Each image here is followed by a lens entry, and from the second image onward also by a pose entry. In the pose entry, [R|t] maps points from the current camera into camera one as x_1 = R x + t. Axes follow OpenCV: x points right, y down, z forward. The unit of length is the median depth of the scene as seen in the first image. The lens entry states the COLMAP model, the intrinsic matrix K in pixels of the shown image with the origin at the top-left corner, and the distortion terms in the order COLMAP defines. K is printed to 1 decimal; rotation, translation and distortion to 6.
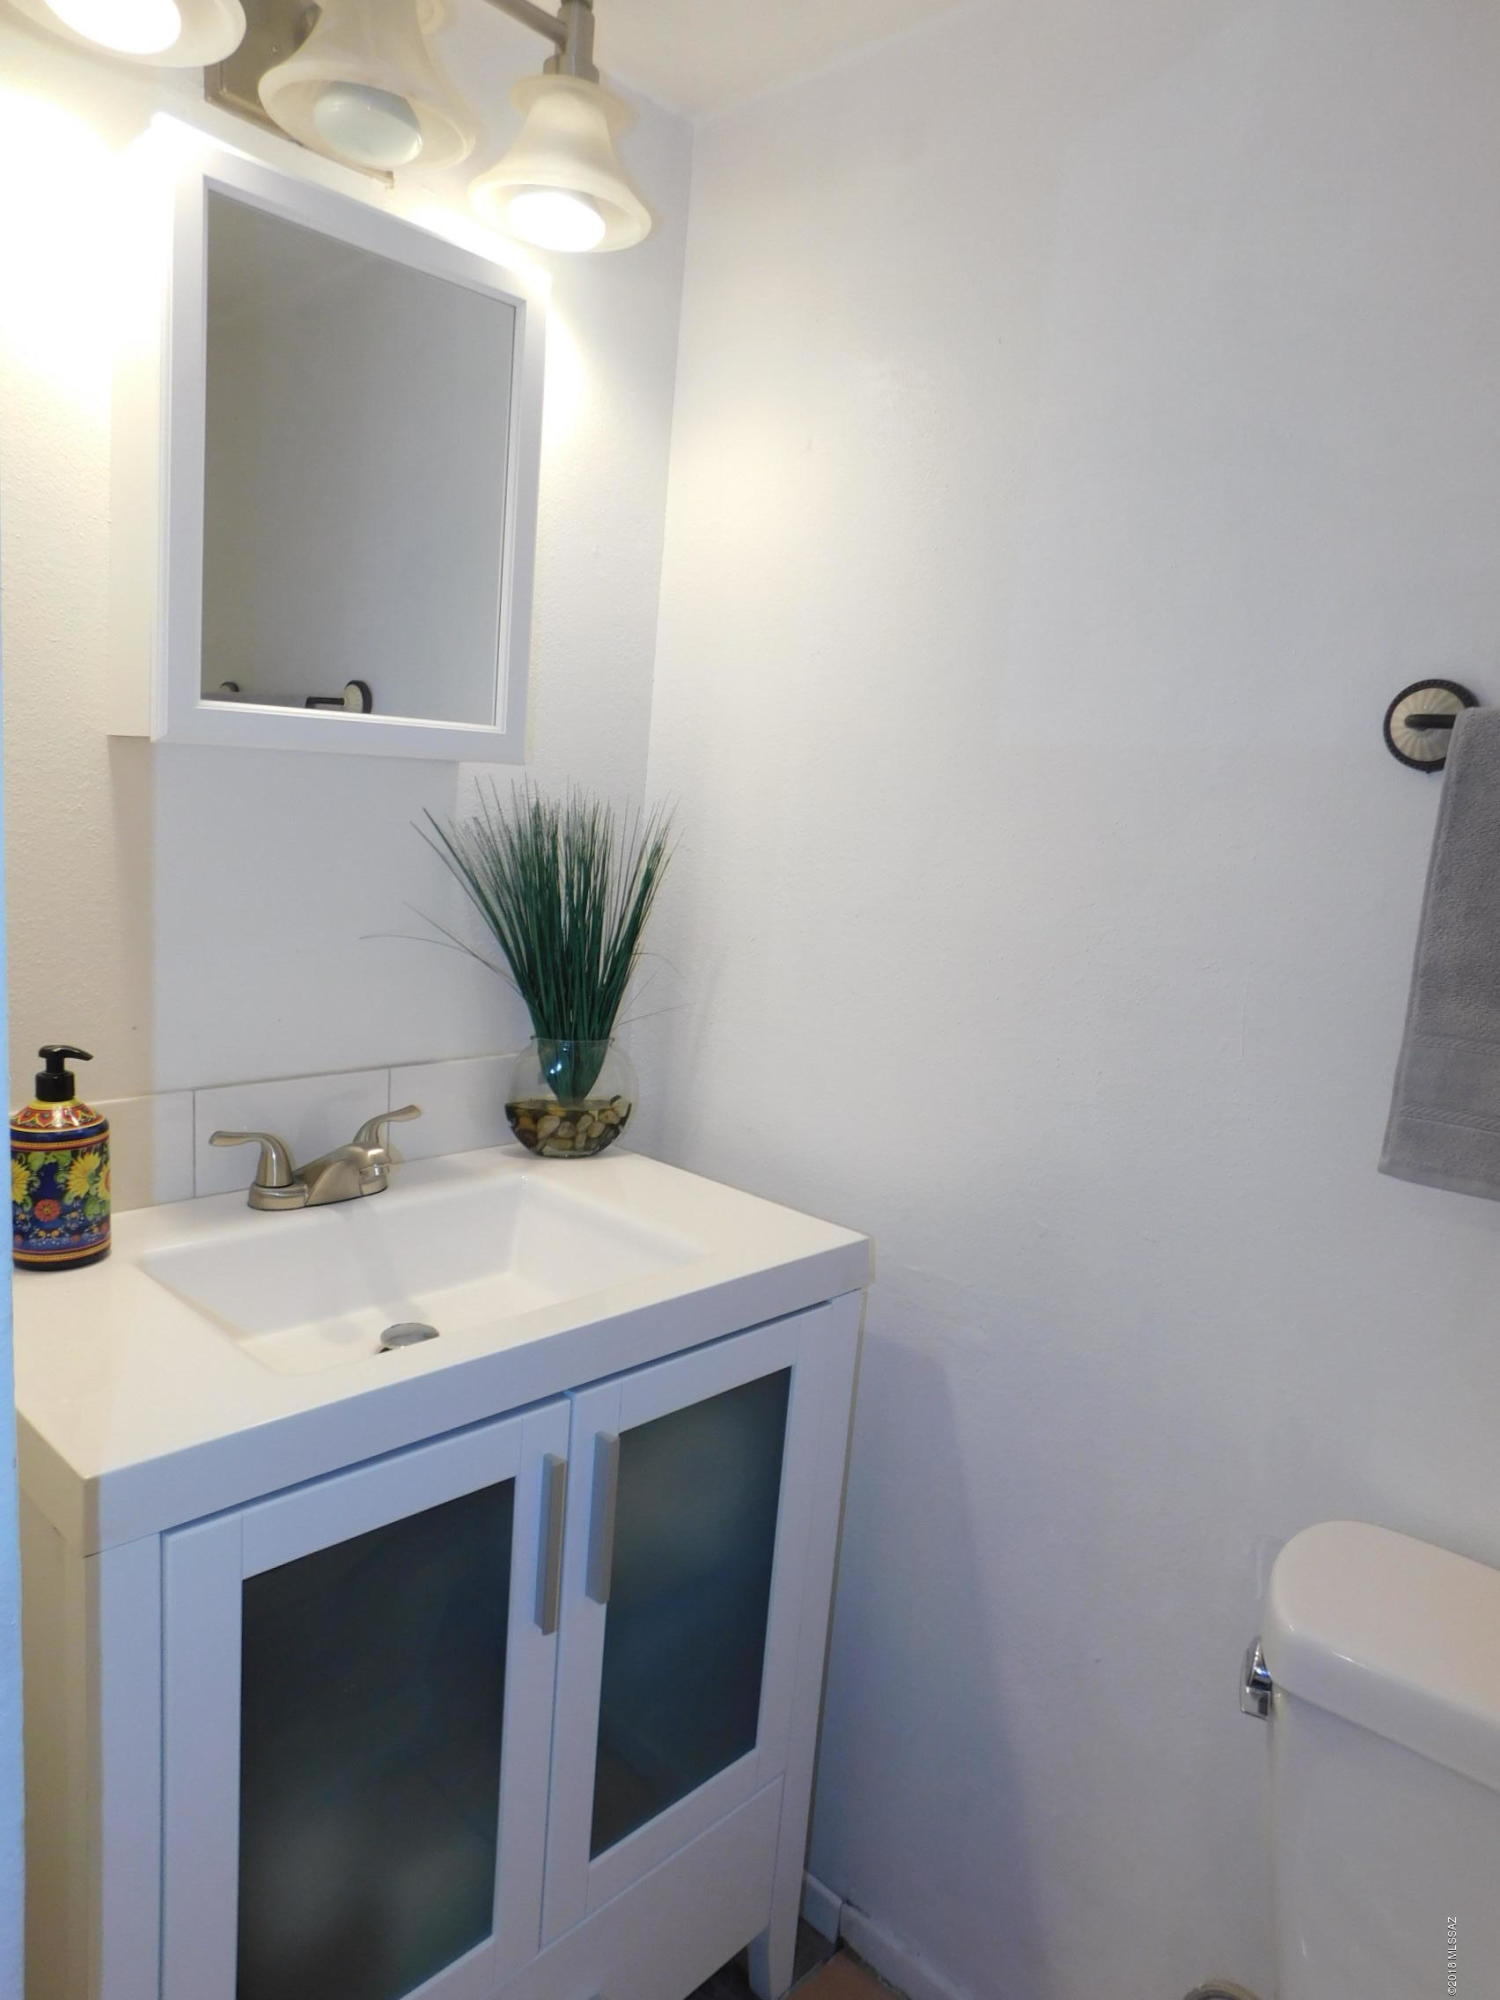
lens RADIAL K [[1334.4, 0, 755.0], [0, 1334.4, 1001.9], [0, 0, 1]] dist [-0.057382, 0.050623]
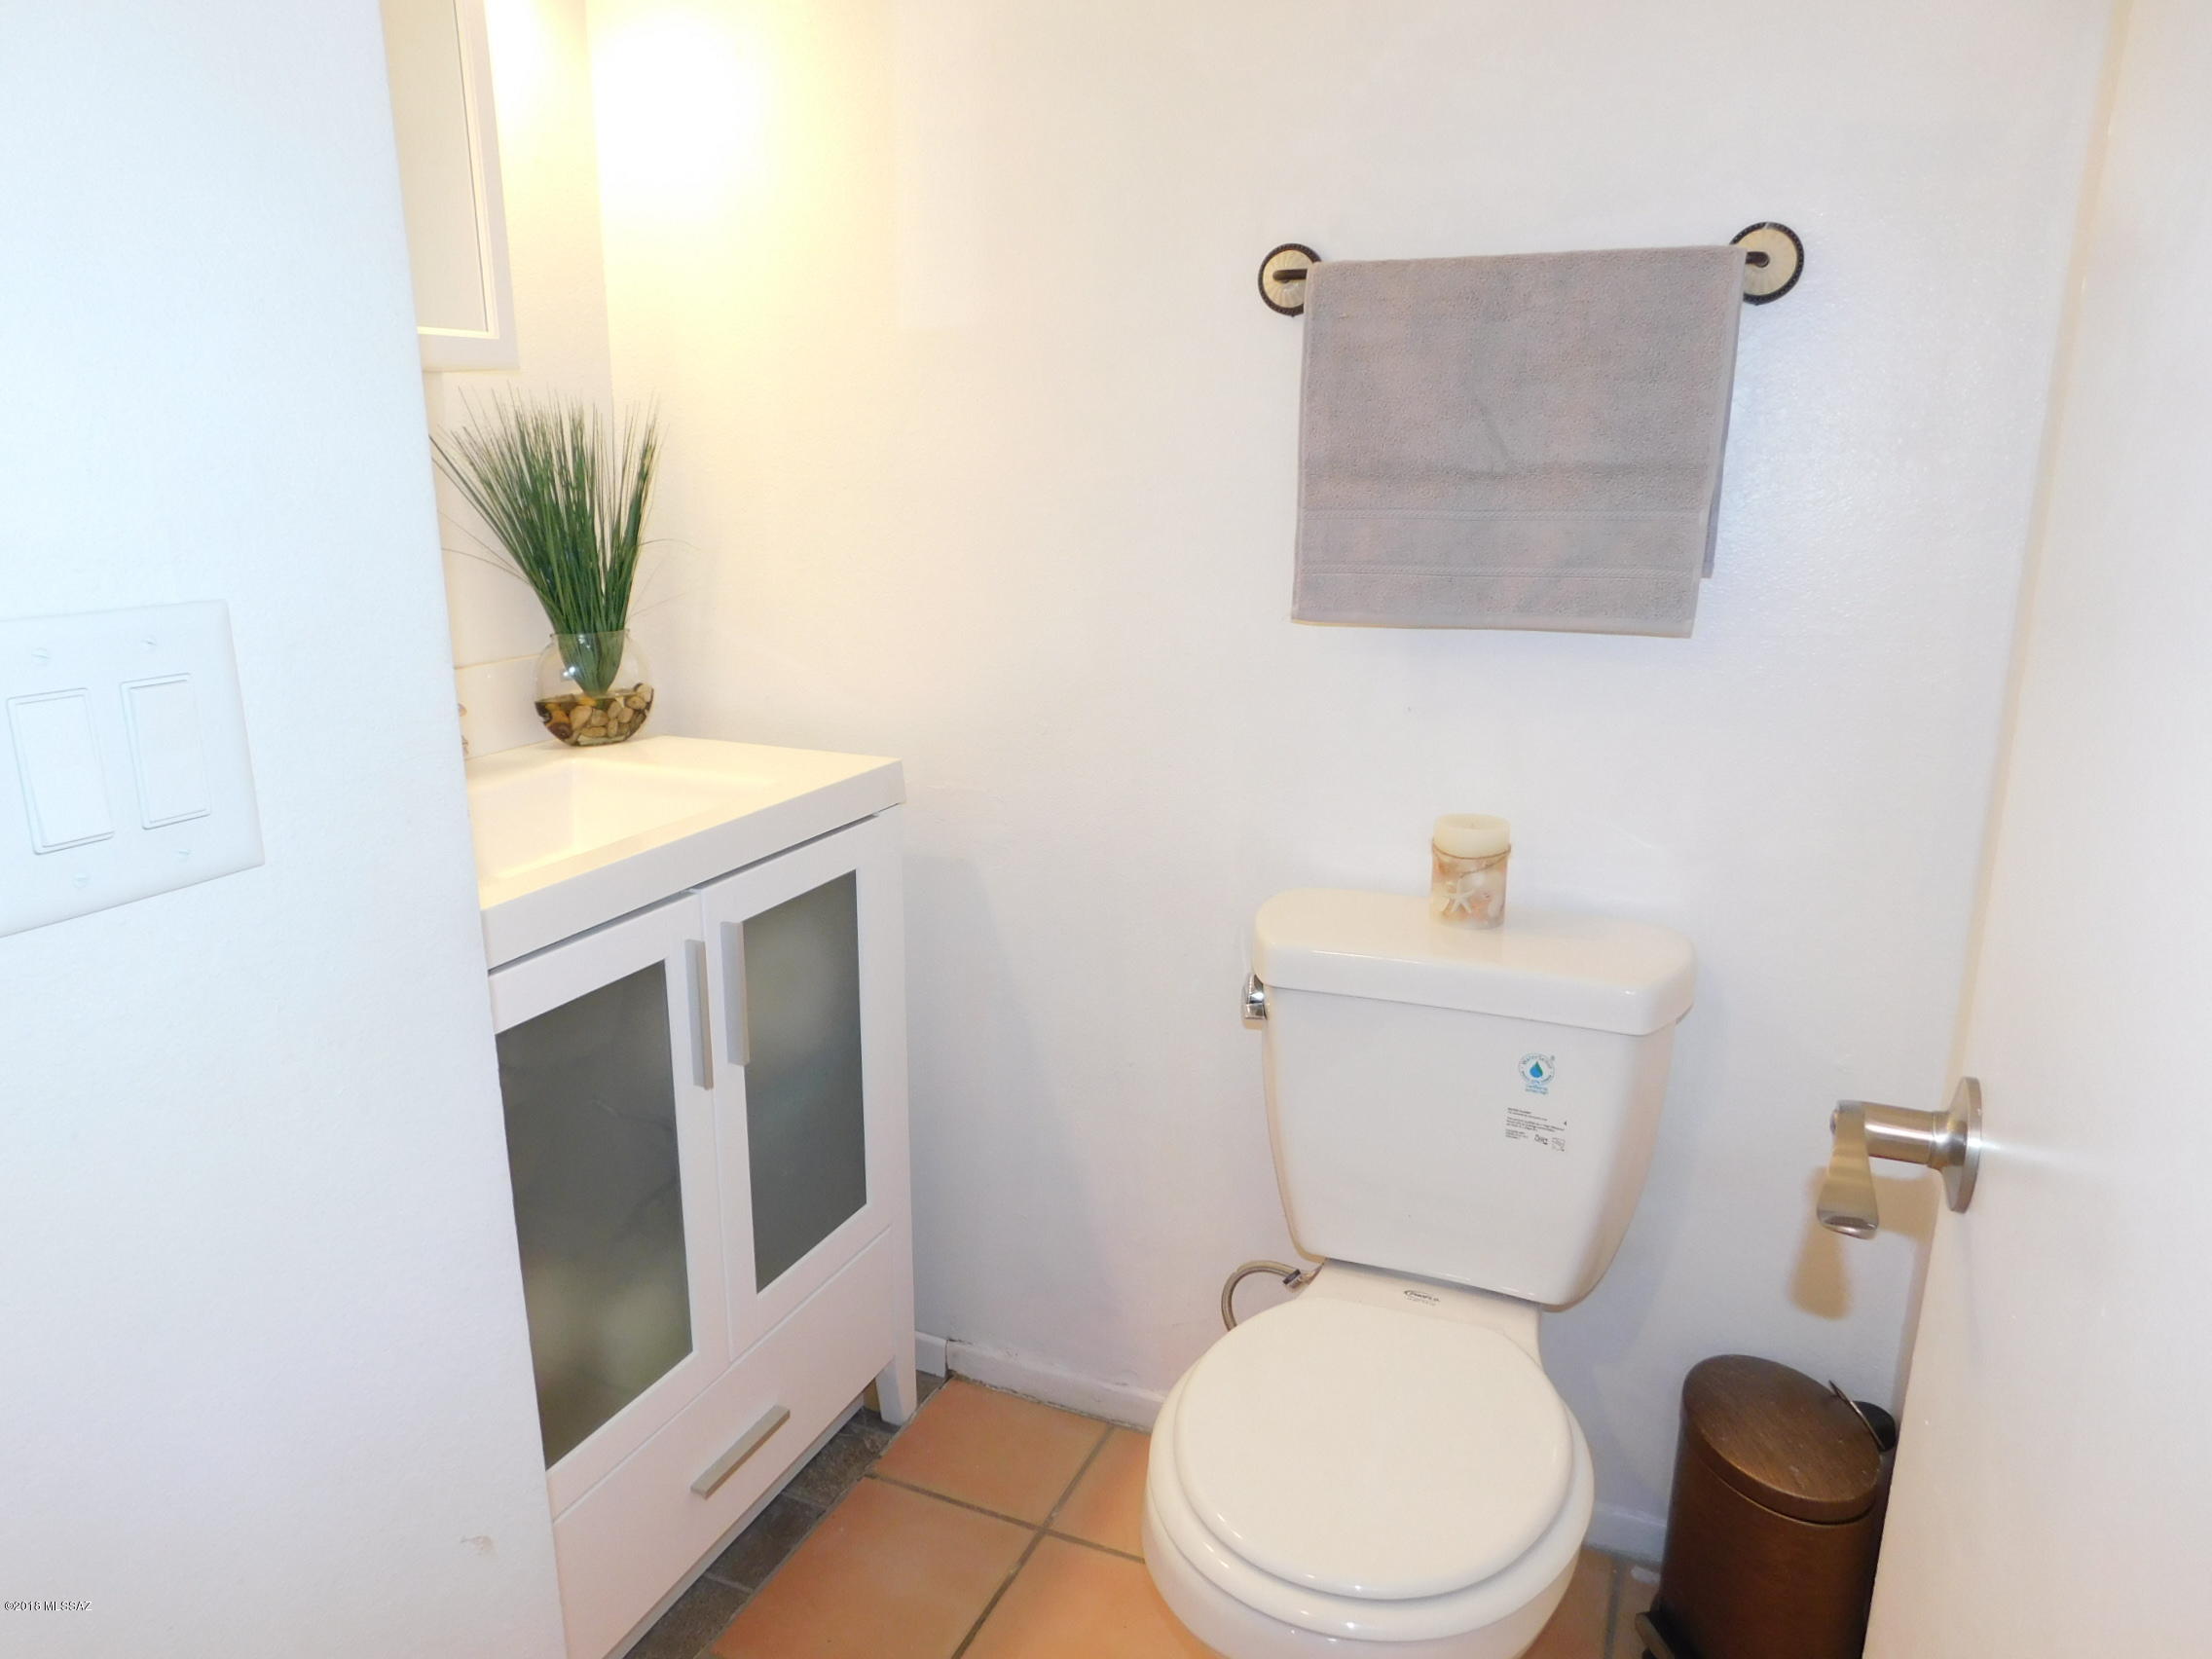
lens RADIAL K [[1475.8, 0, 1098.8], [0, 1475.8, 833.7], [0, 0, 1]] dist [-0.057382, 0.050623]
pose [[0.937914, -0.152867, 0.311366, -0.150656], [0.121166, 0.985491, 0.118852, 0.099517], [-0.325017, -0.073746, 0.942828, -0.261476]]
